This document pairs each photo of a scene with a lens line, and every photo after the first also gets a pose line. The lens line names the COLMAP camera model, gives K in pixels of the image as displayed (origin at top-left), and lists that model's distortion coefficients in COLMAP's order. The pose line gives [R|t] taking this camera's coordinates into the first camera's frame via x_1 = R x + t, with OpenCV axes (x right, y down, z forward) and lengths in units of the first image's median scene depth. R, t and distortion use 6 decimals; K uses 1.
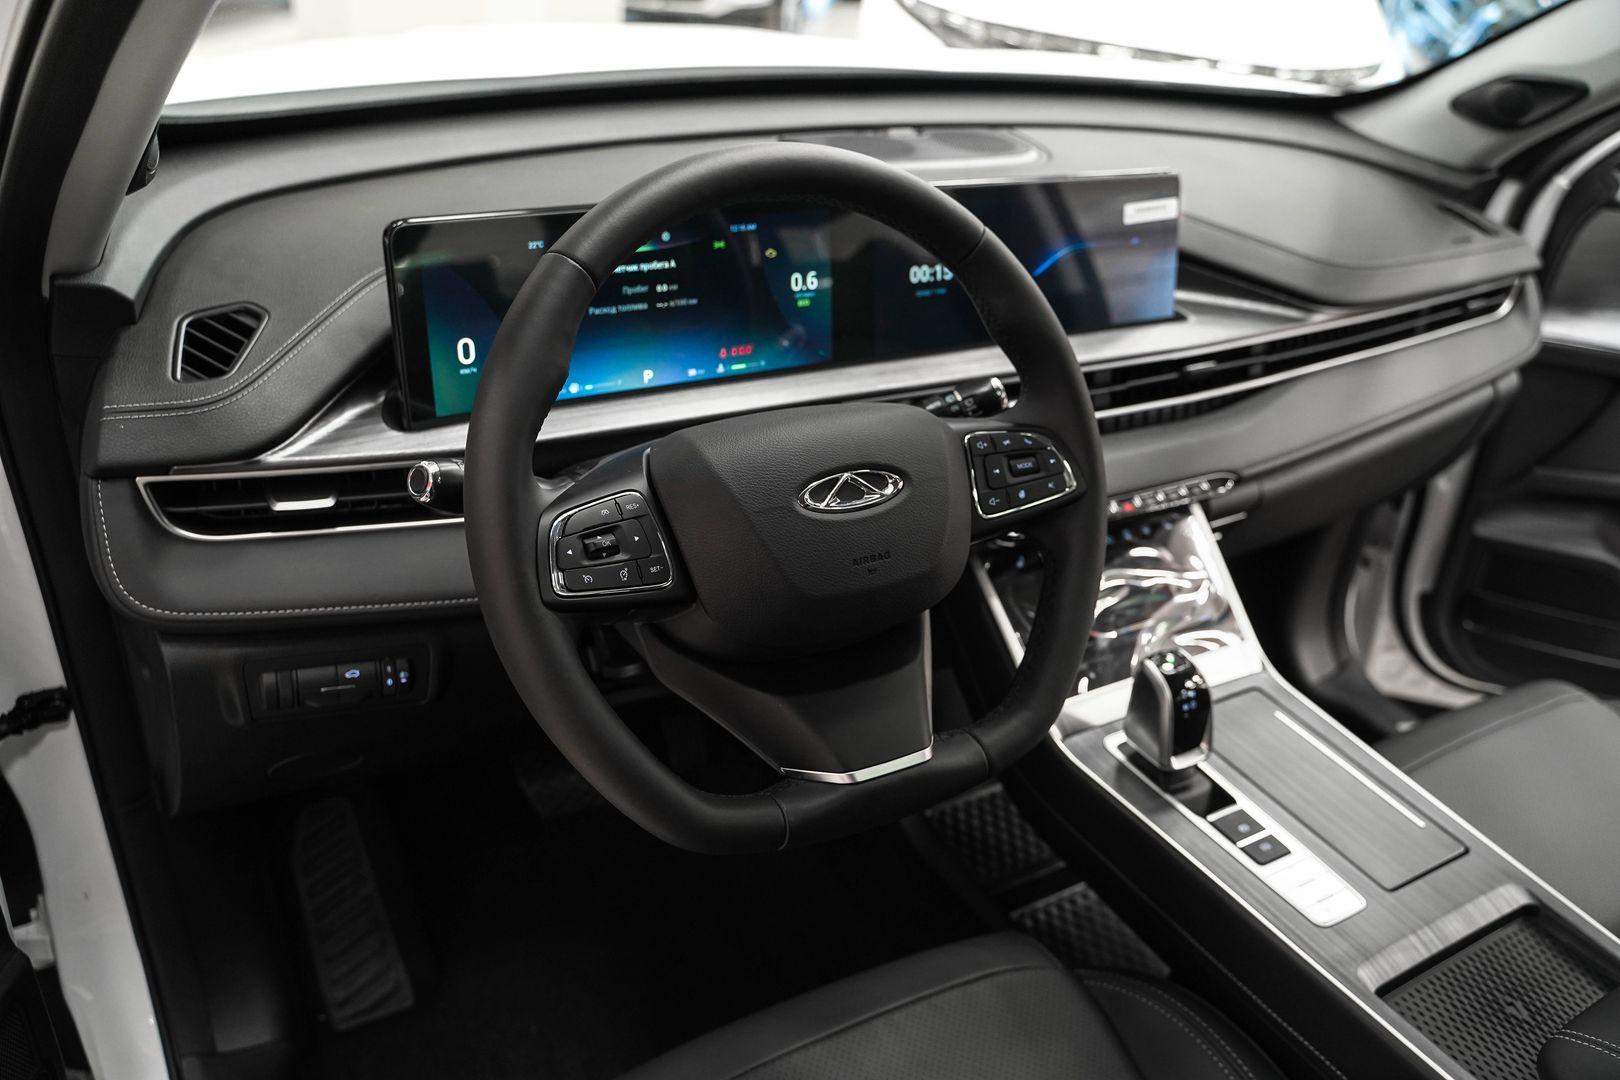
lens RADIAL K [[1314.1, 0, 810.0], [0, 1314.1, 540.0], [0, 0, 1]] dist [-0.123281, 0.095867]
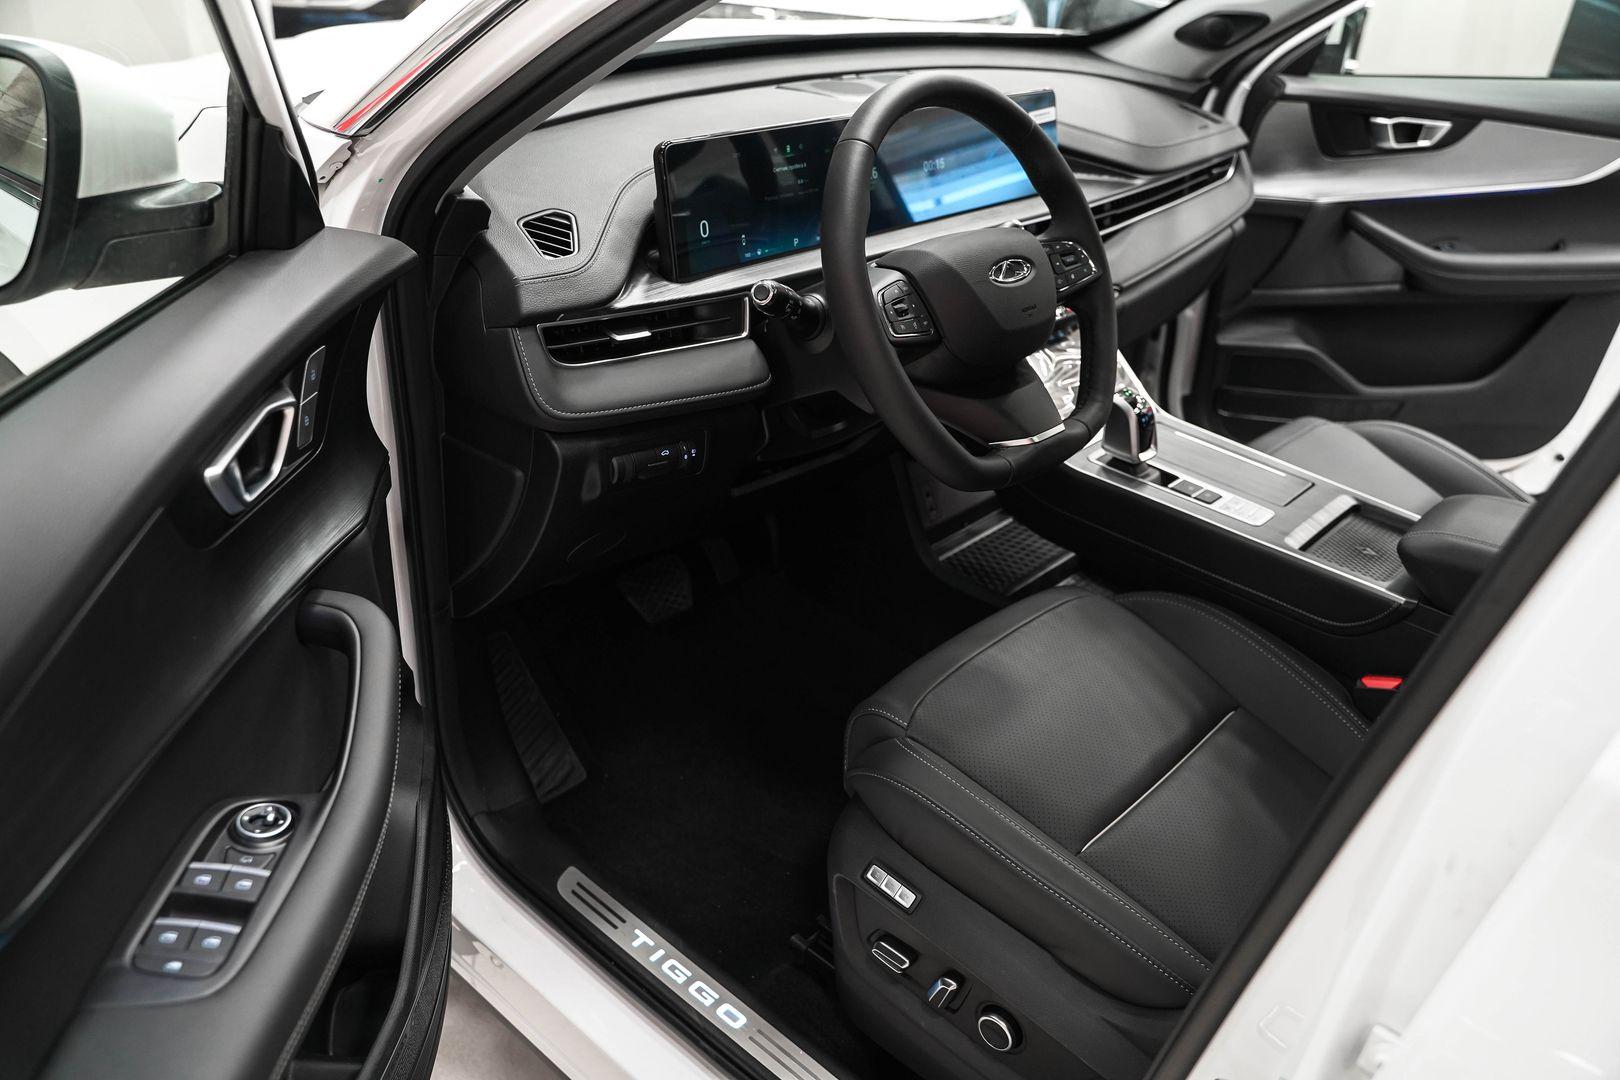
lens RADIAL K [[1314.1, 0, 810.0], [0, 1314.1, 540.0], [0, 0, 1]] dist [-0.123281, 0.095867]
pose [[0.952949, -0.158901, 0.258144, -0.528013], [0.154987, 0.987276, 0.035576, 0.153876], [-0.260512, 0.006107, 0.965451, -0.419833]]
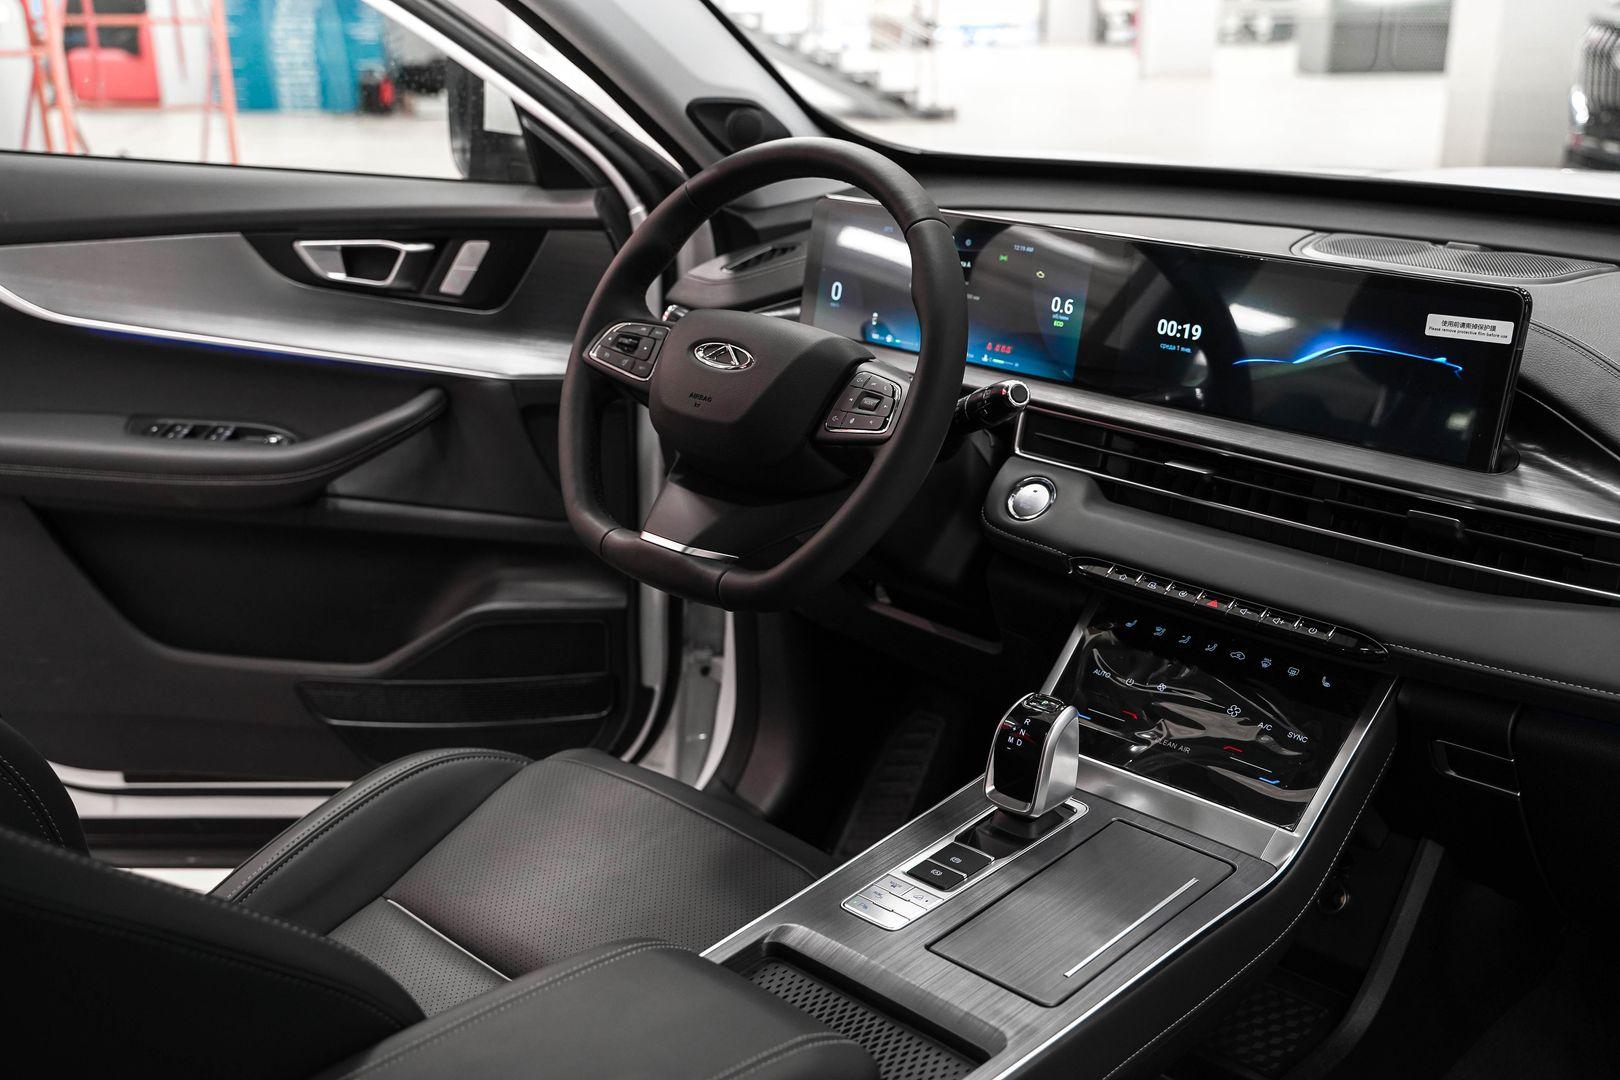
lens RADIAL K [[1718.7, 0, 810.0], [0, 1718.7, 540.0], [0, 0, 1]] dist [-0.041301, 0.111845]
pose [[0.281096, 0.240324, -0.929101, 1.406993], [-0.443441, 0.891111, 0.096336, -0.061483], [0.851085, 0.384922, 0.357057, 0.355437]]
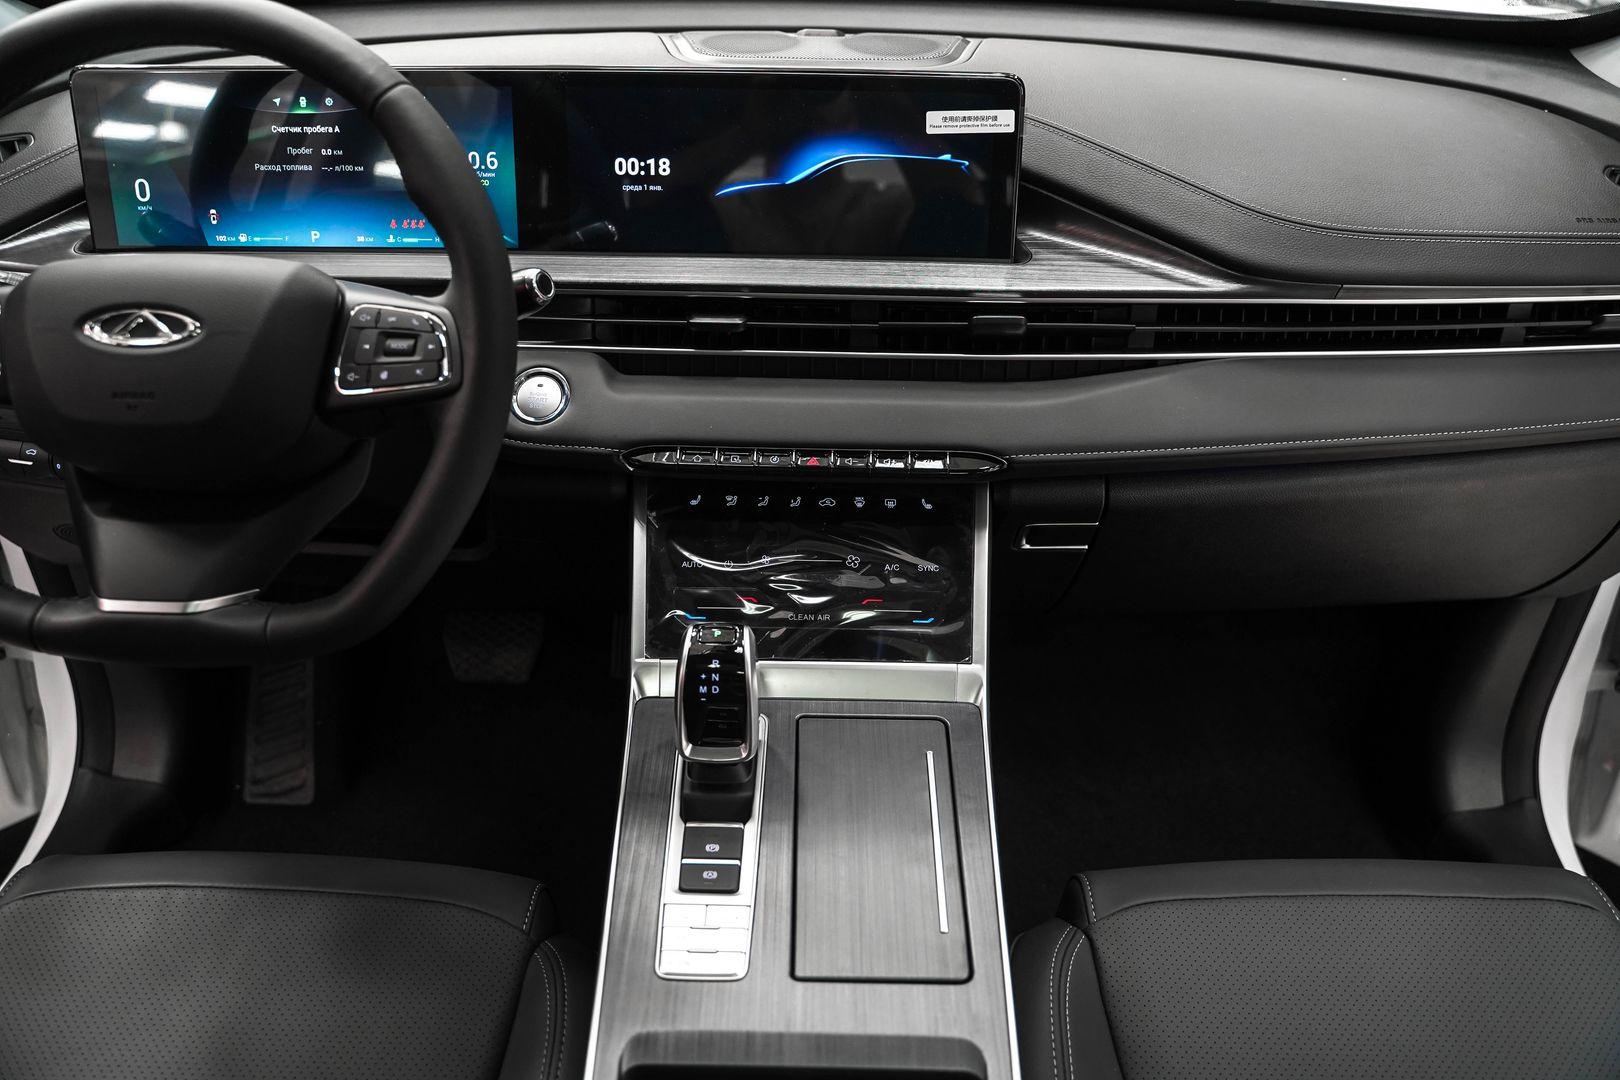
lens RADIAL K [[1314.1, 0, 810.0], [0, 1314.1, 540.0], [0, 0, 1]] dist [-0.123281, 0.095867]
pose [[0.854608, 0.210519, -0.474686, 0.730800], [-0.202553, 0.976868, 0.068564, -0.037365], [0.478139, 0.037553, 0.877481, 0.286075]]
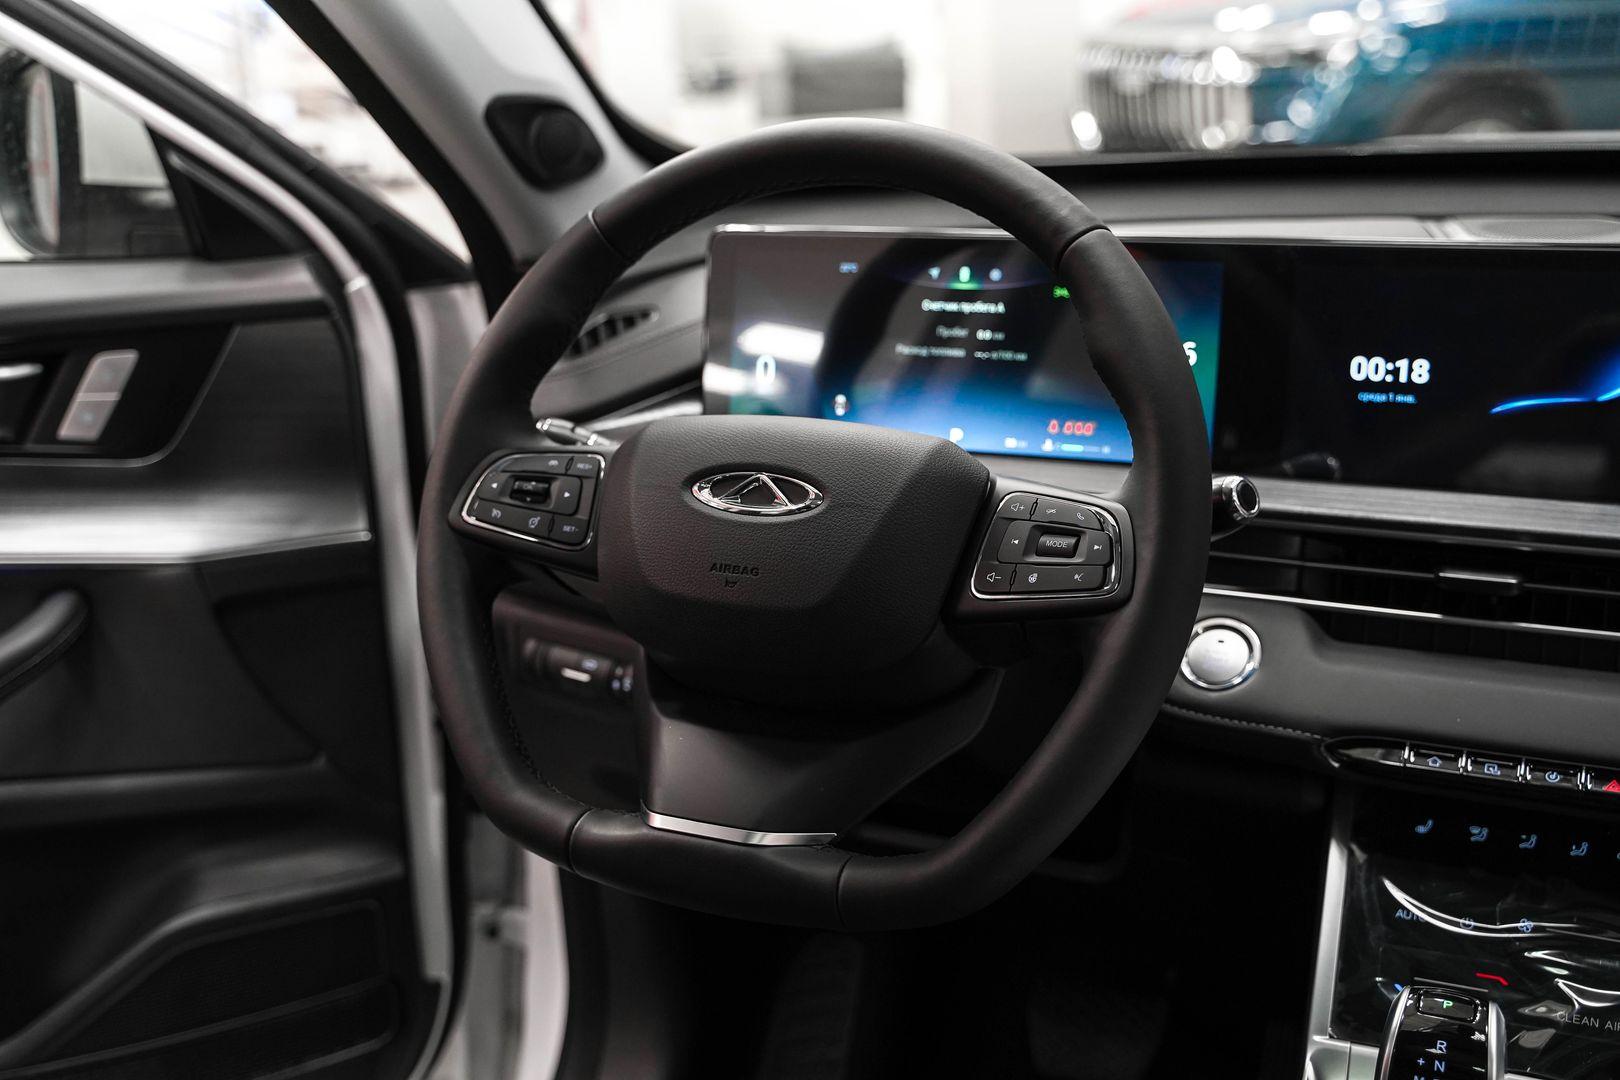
lens RADIAL K [[1782.0, 0, 810.0], [0, 1782.0, 540.0], [0, 0, 1]] dist [-0.007331, 0.068178]
pose [[0.570562, 0.141055, -0.809050, 0.739674], [-0.320537, 0.945254, -0.061248, 0.037671], [0.756119, 0.294276, 0.584539, 0.266900]]
